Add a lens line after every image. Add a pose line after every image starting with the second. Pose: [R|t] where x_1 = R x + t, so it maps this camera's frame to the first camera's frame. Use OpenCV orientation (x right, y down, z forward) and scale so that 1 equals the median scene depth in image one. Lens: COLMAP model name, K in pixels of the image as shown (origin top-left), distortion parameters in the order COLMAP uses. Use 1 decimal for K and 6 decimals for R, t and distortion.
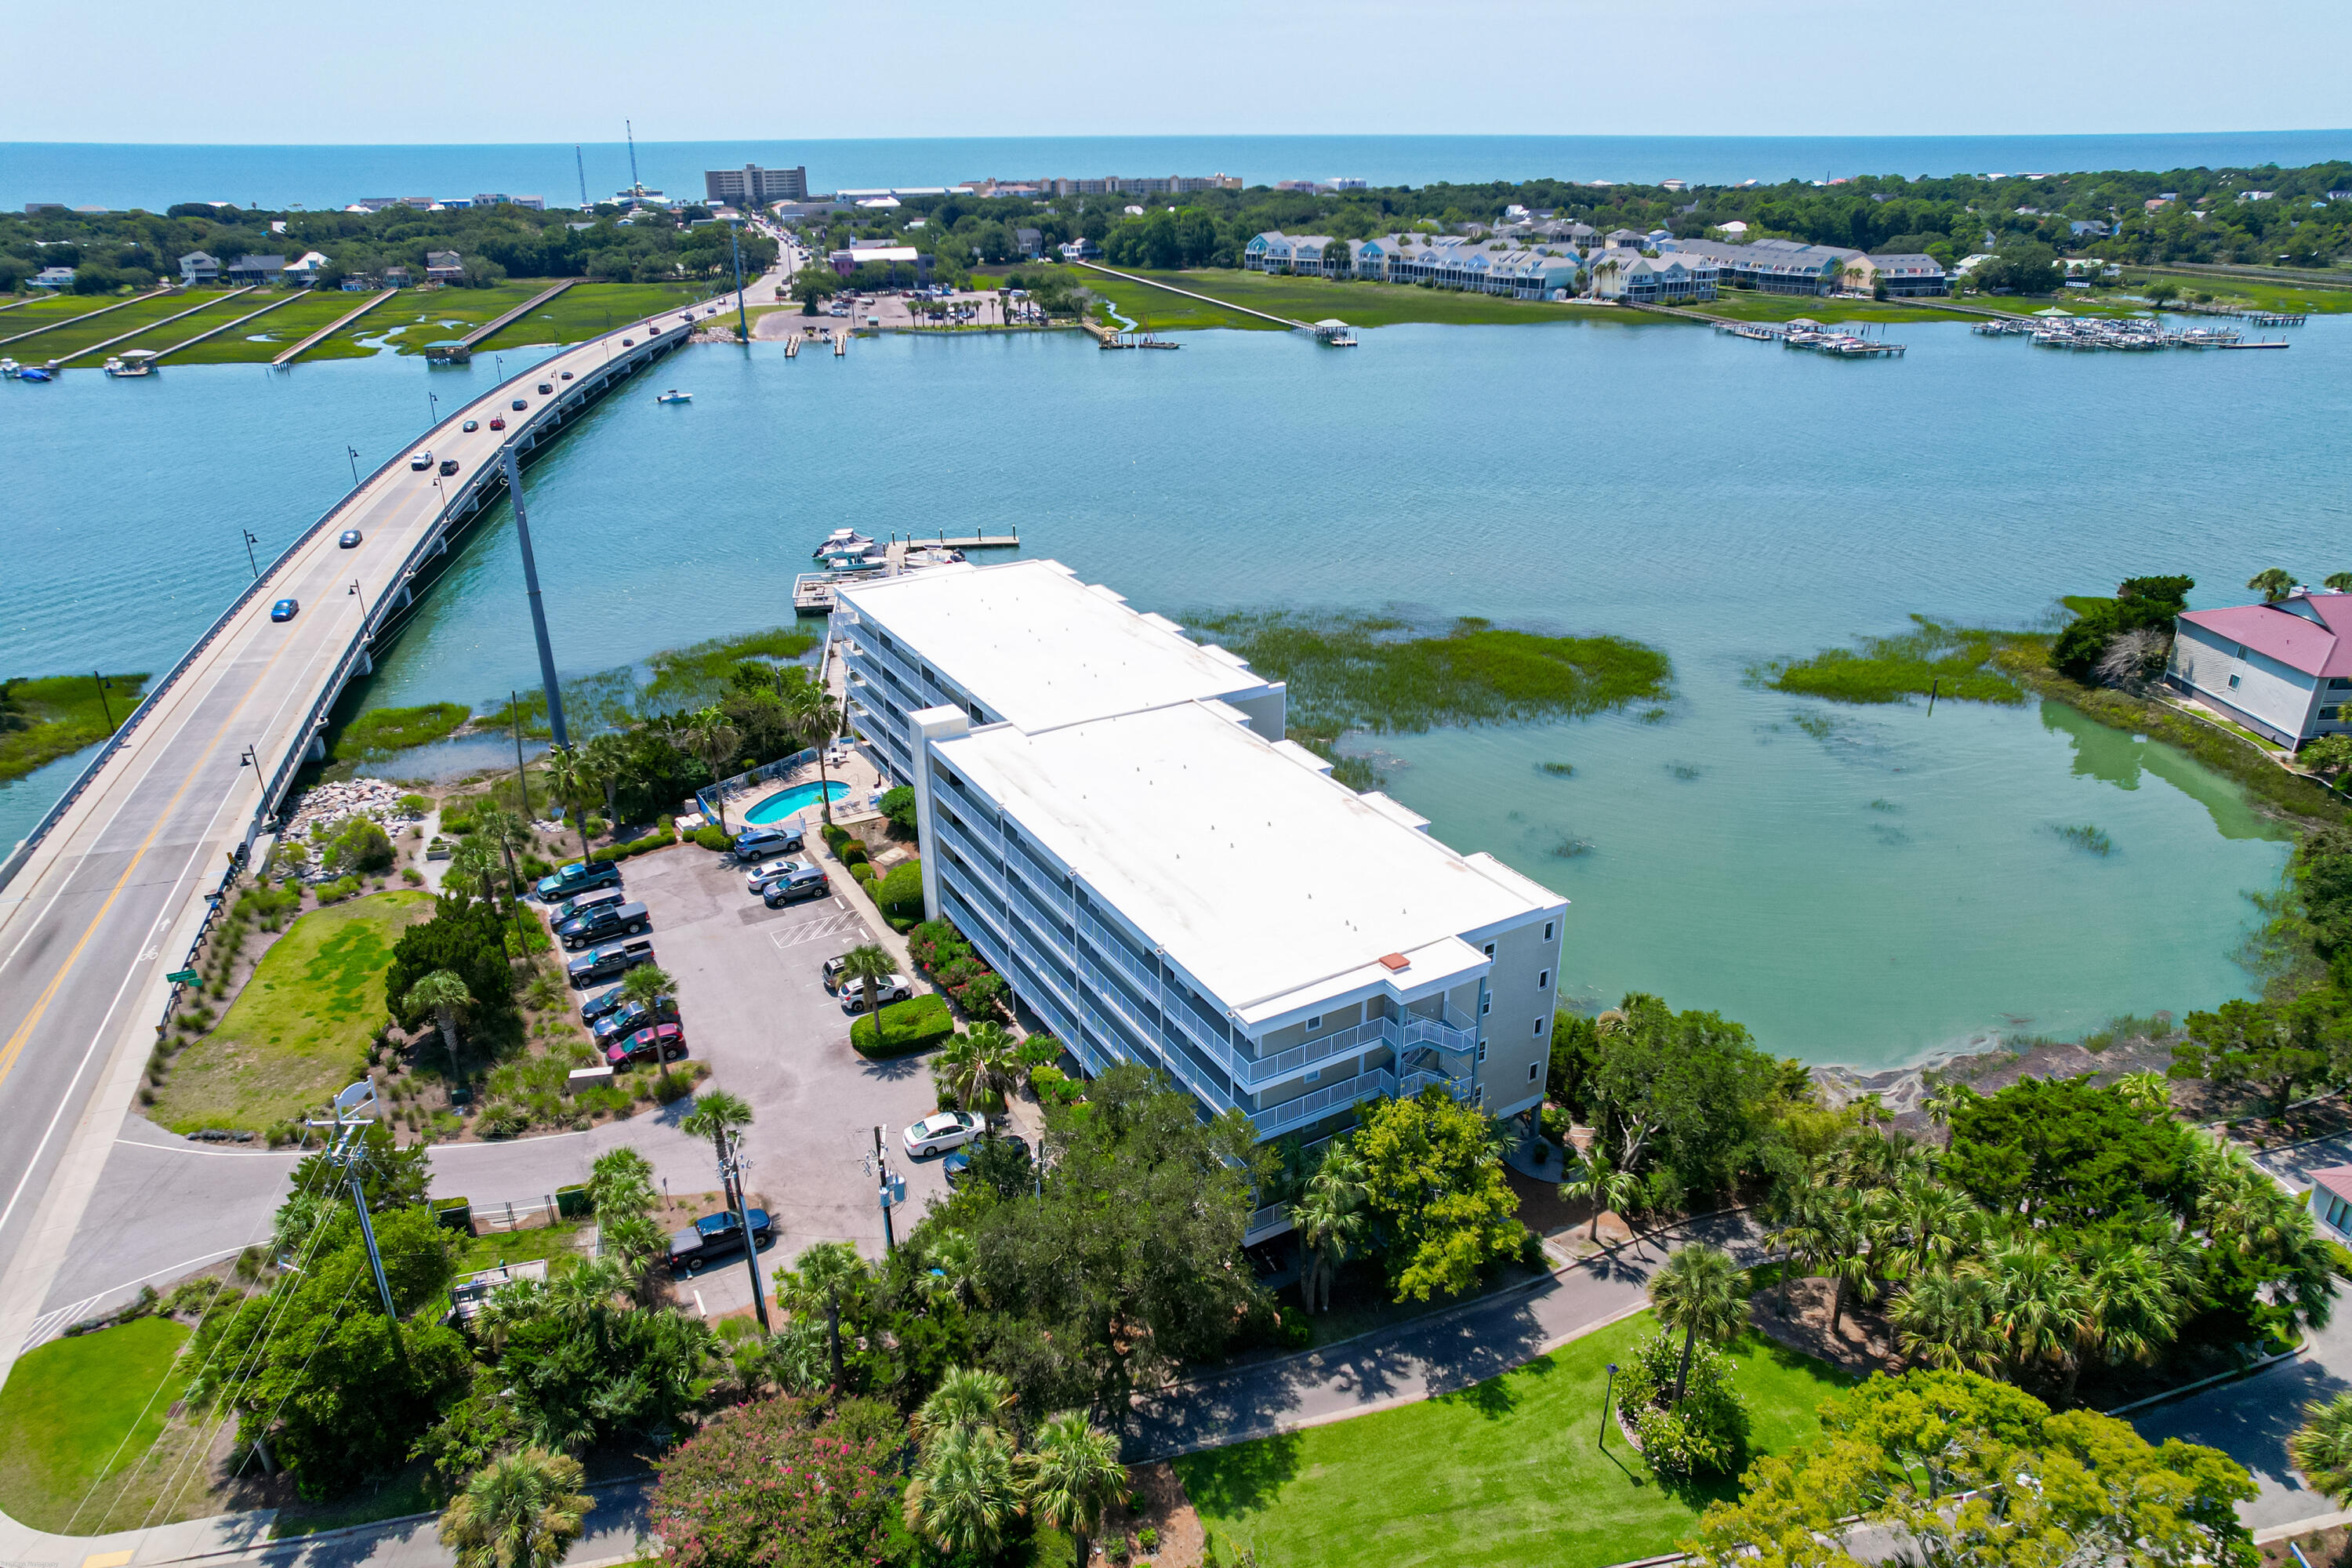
lens RADIAL K [[1496.0, 0, 1183.0], [0, 1496.0, 780.1], [0, 0, 1]] dist [-0.070271, 0.075909]
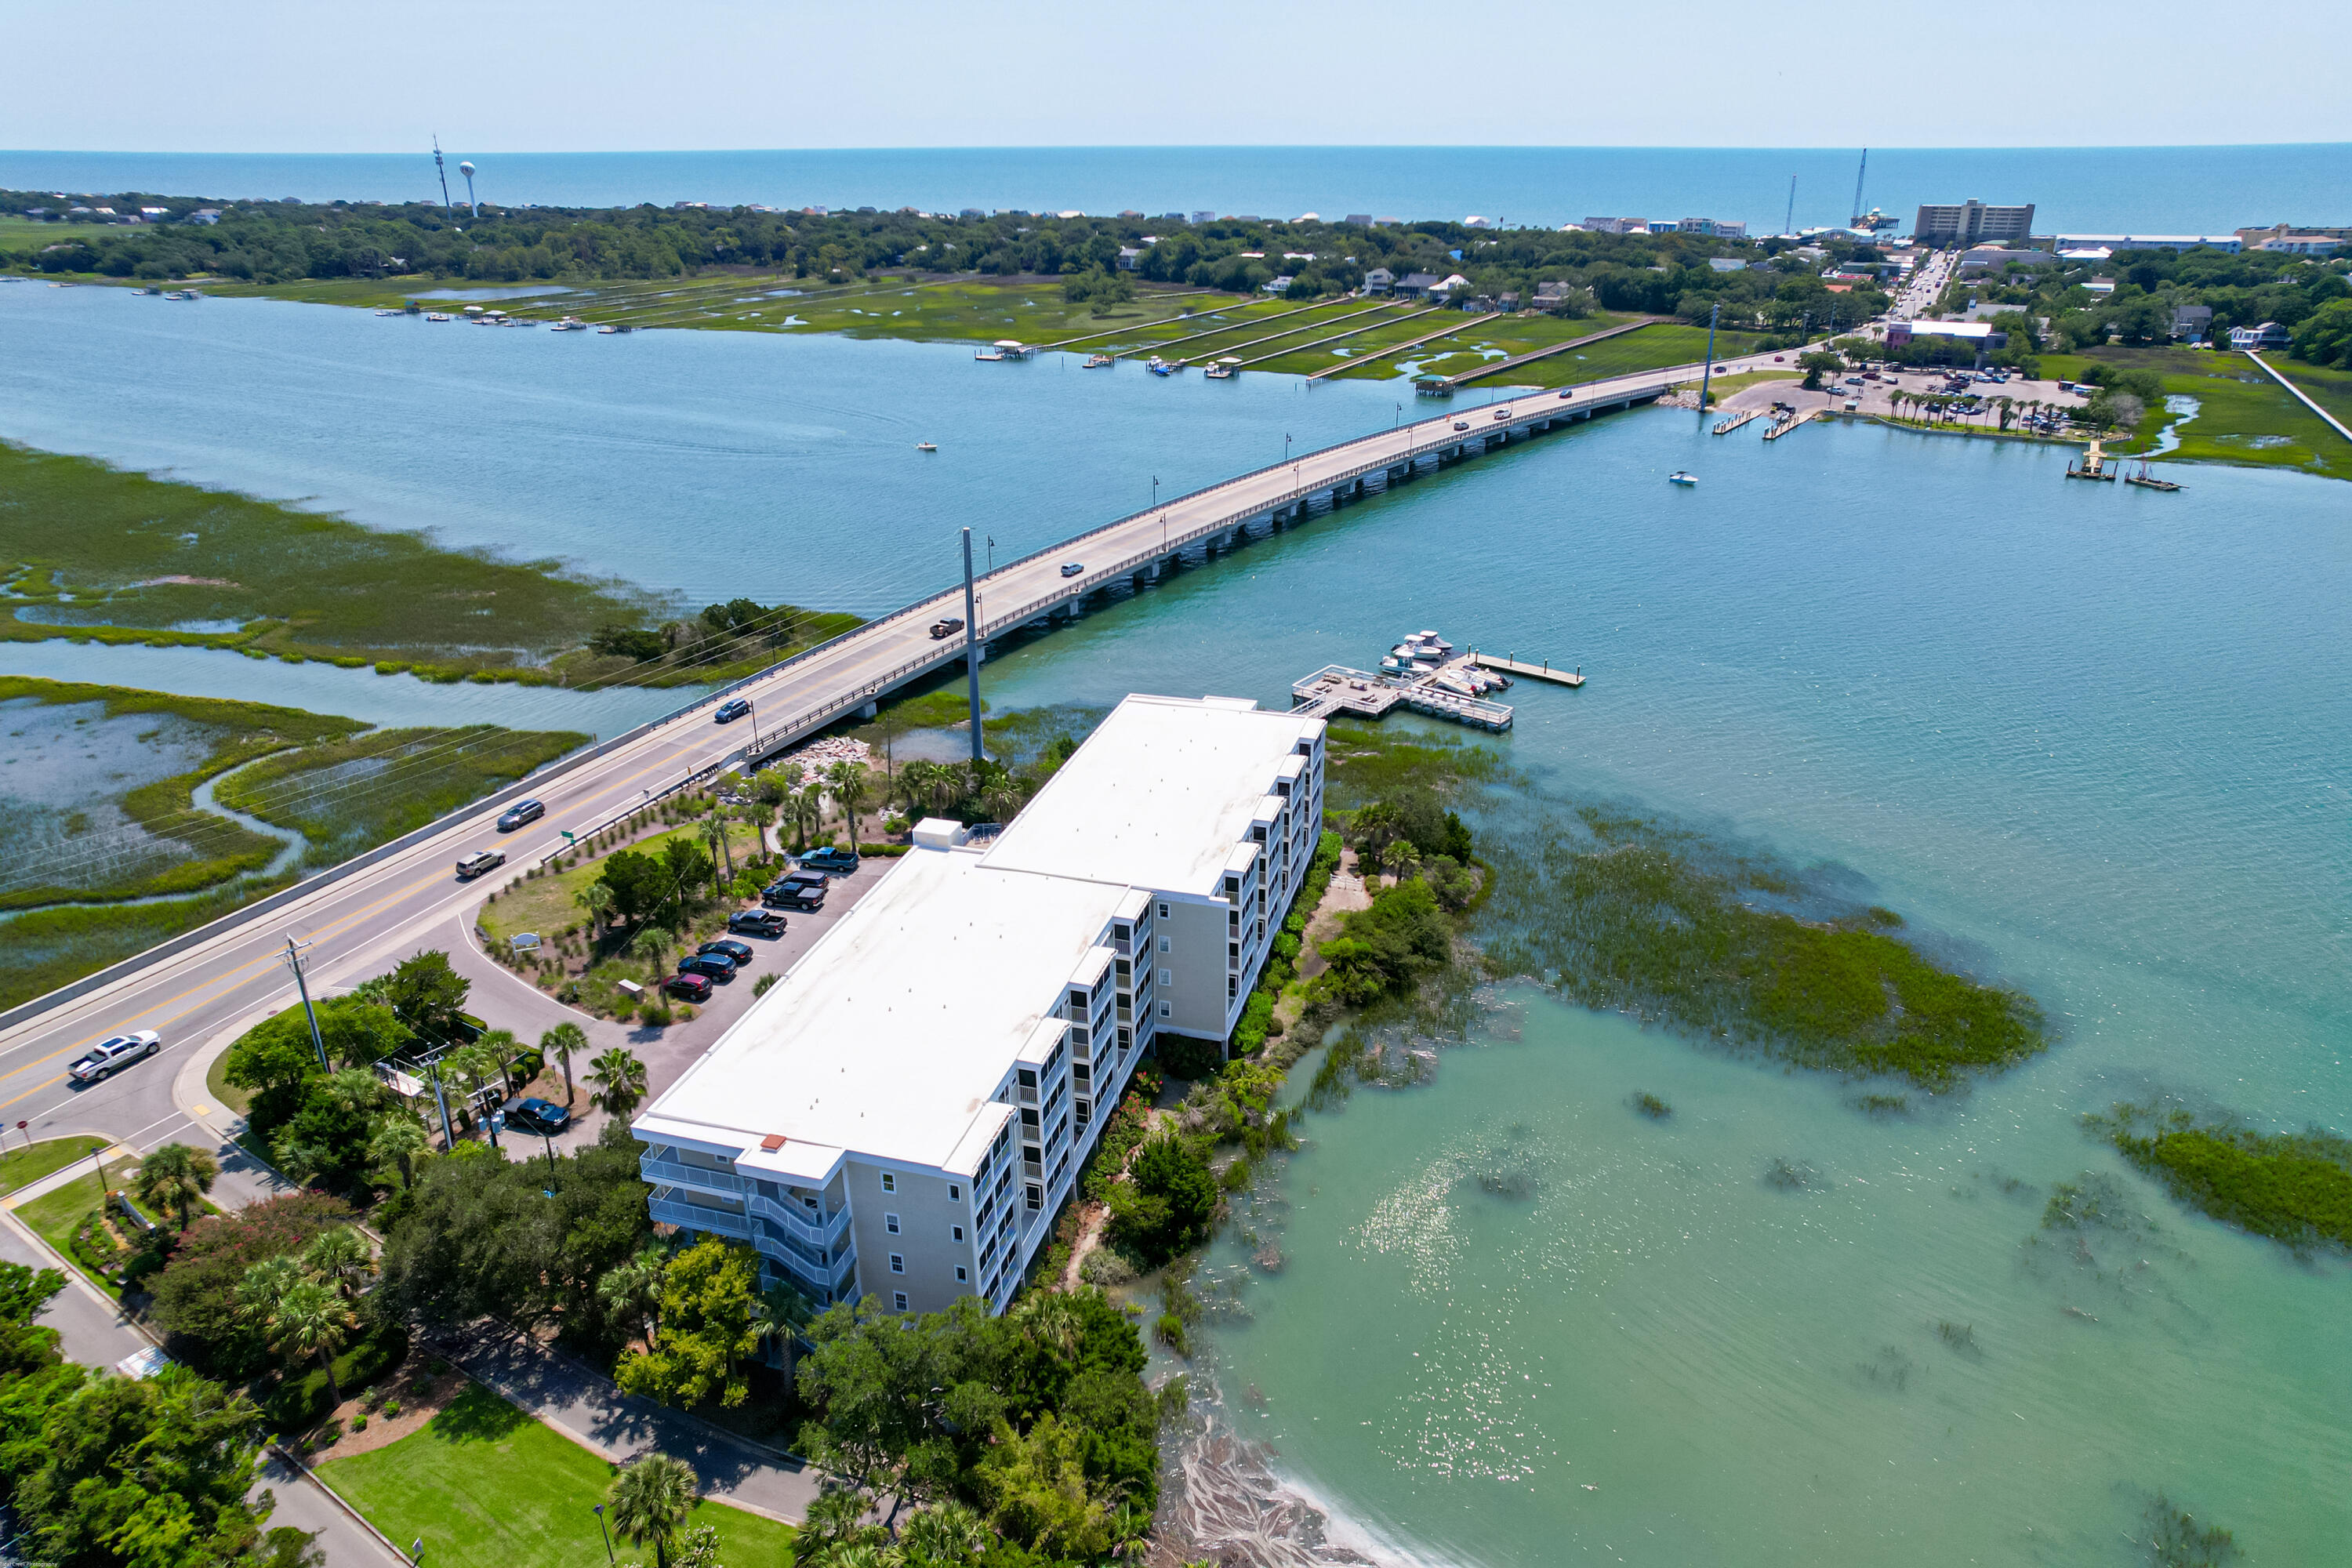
lens RADIAL K [[1496.0, 0, 1183.0], [0, 1496.0, 780.1], [0, 0, 1]] dist [-0.070271, 0.075909]
pose [[0.697095, 0.287822, -0.656671, 0.157704], [-0.289061, 0.950974, 0.109961, -0.056021], [0.656126, 0.113165, 0.746118, 0.043572]]
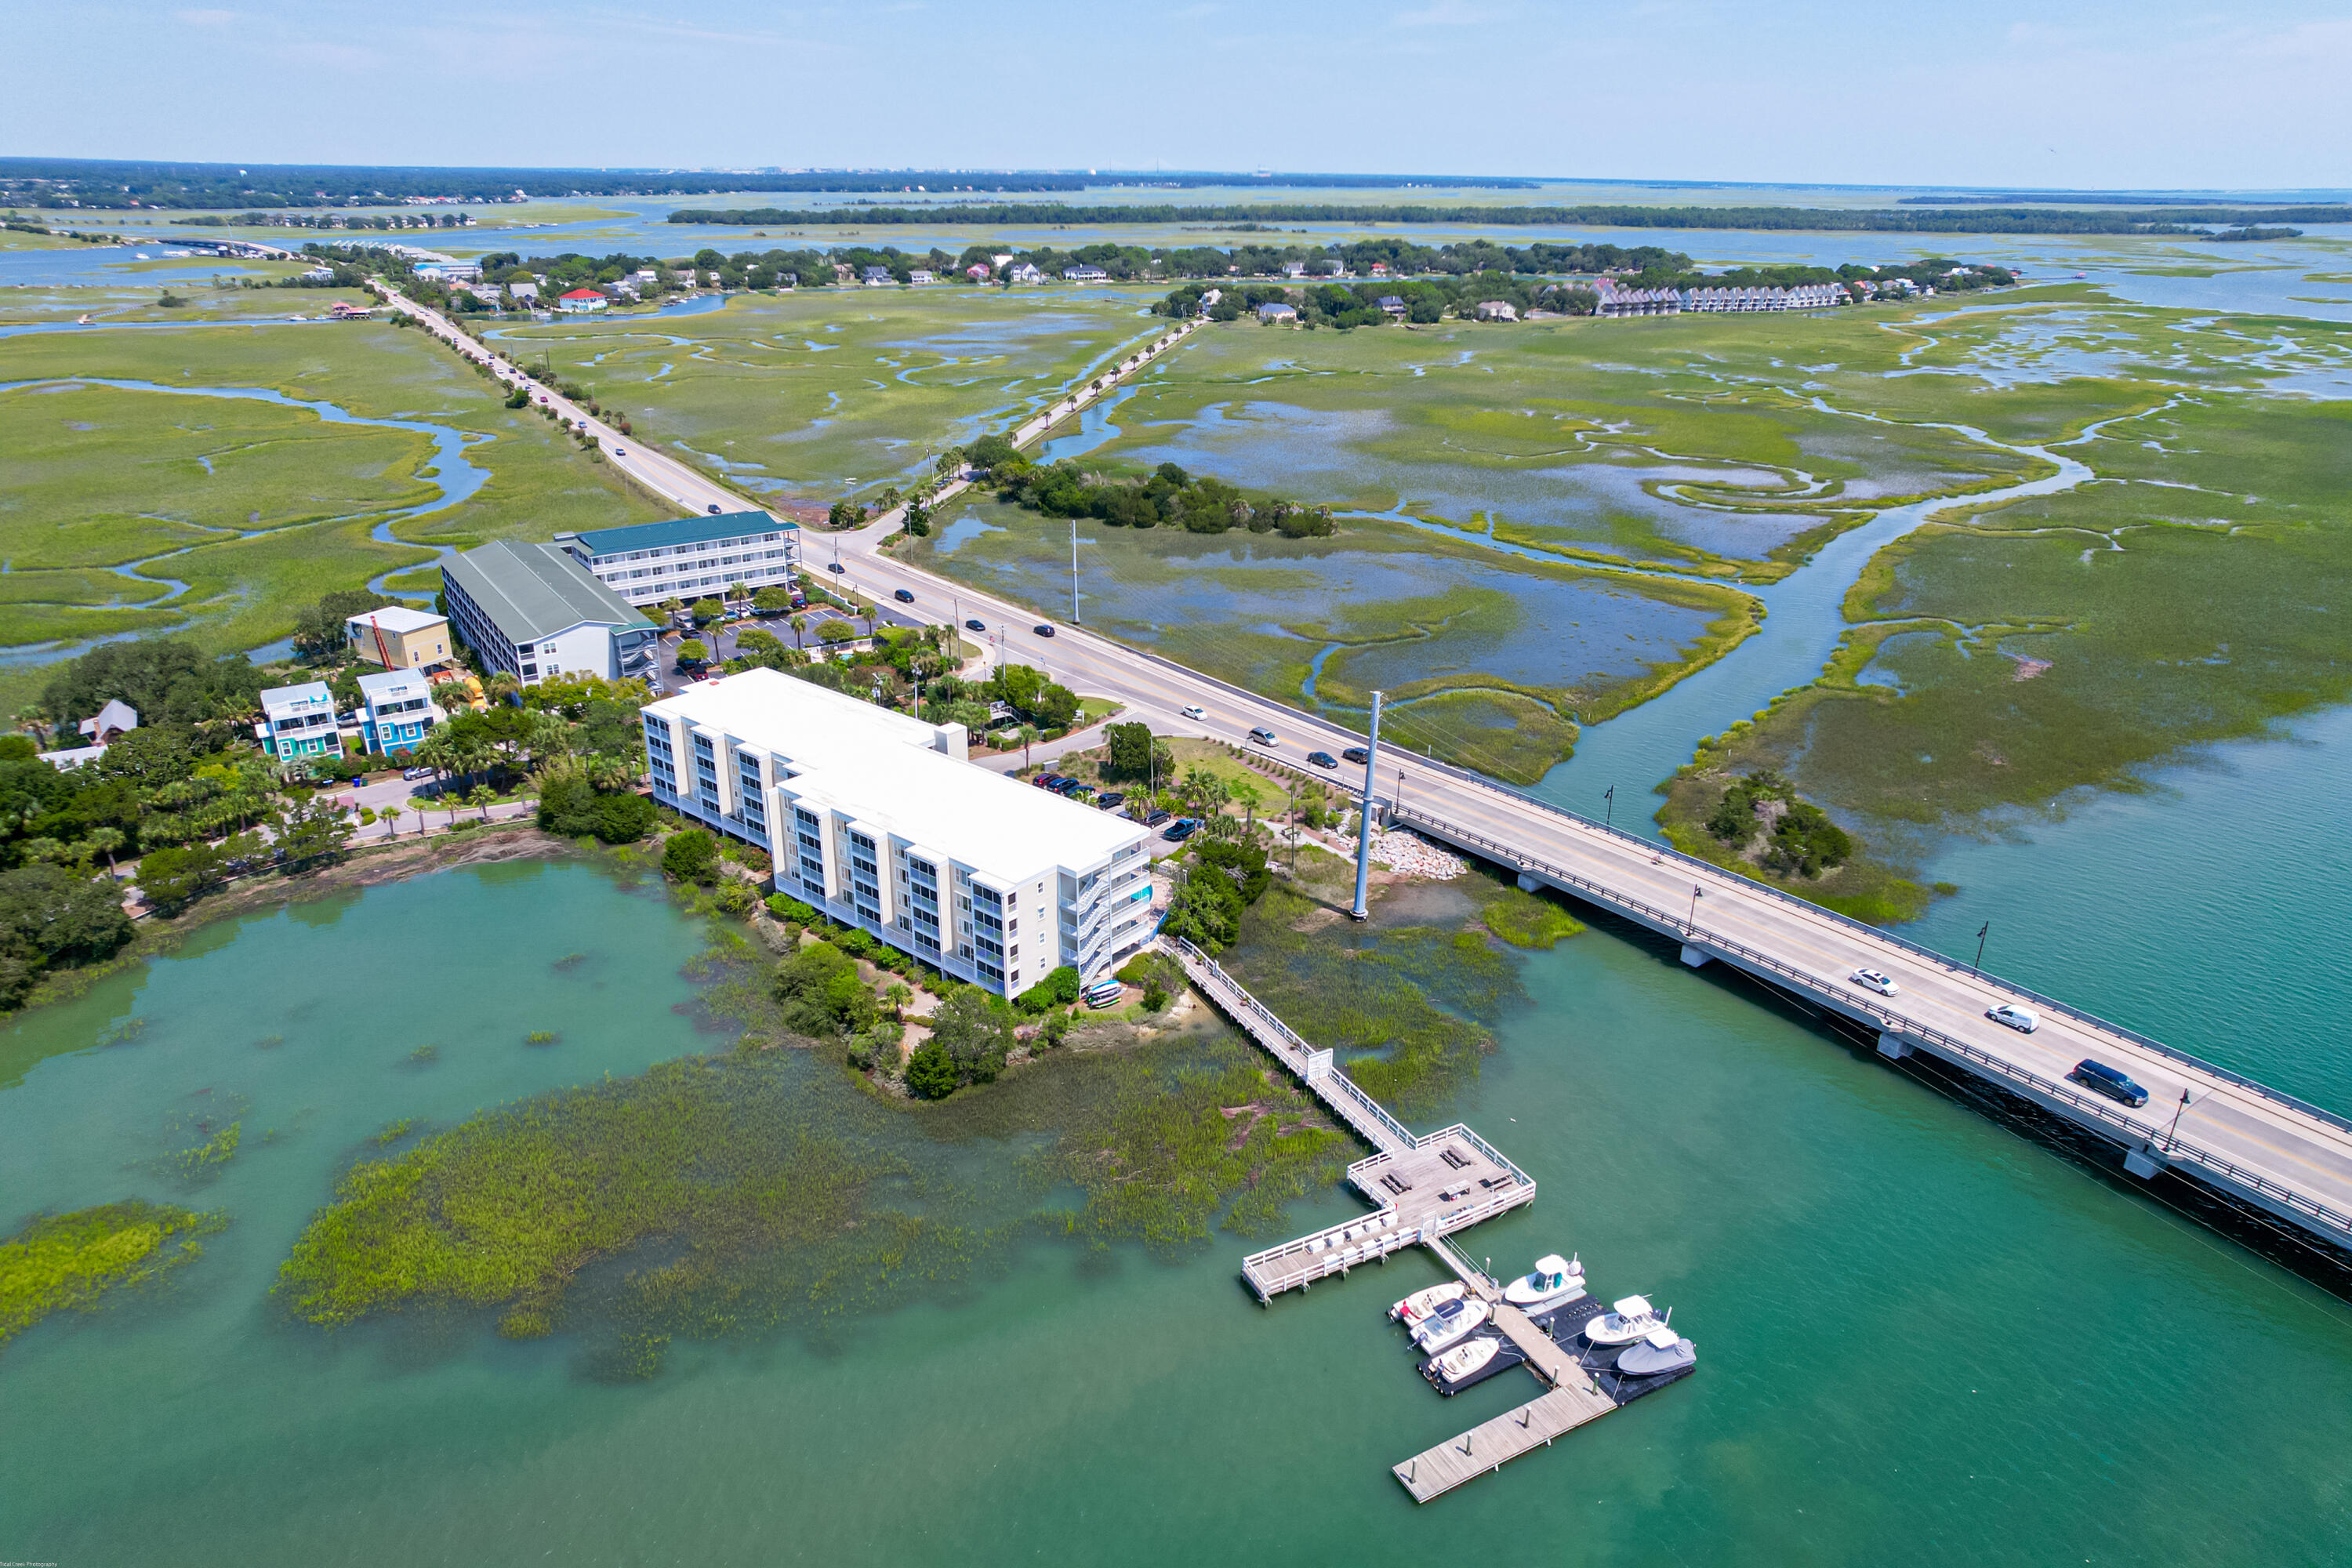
lens RADIAL K [[1496.0, 0, 1183.0], [0, 1496.0, 780.1], [0, 0, 1]] dist [-0.070271, 0.075909]
pose [[-0.937380, 0.128176, -0.323866, 0.036404], [-0.146132, 0.699310, 0.699722, -0.278262], [0.316170, 0.703233, -0.636788, 0.478546]]
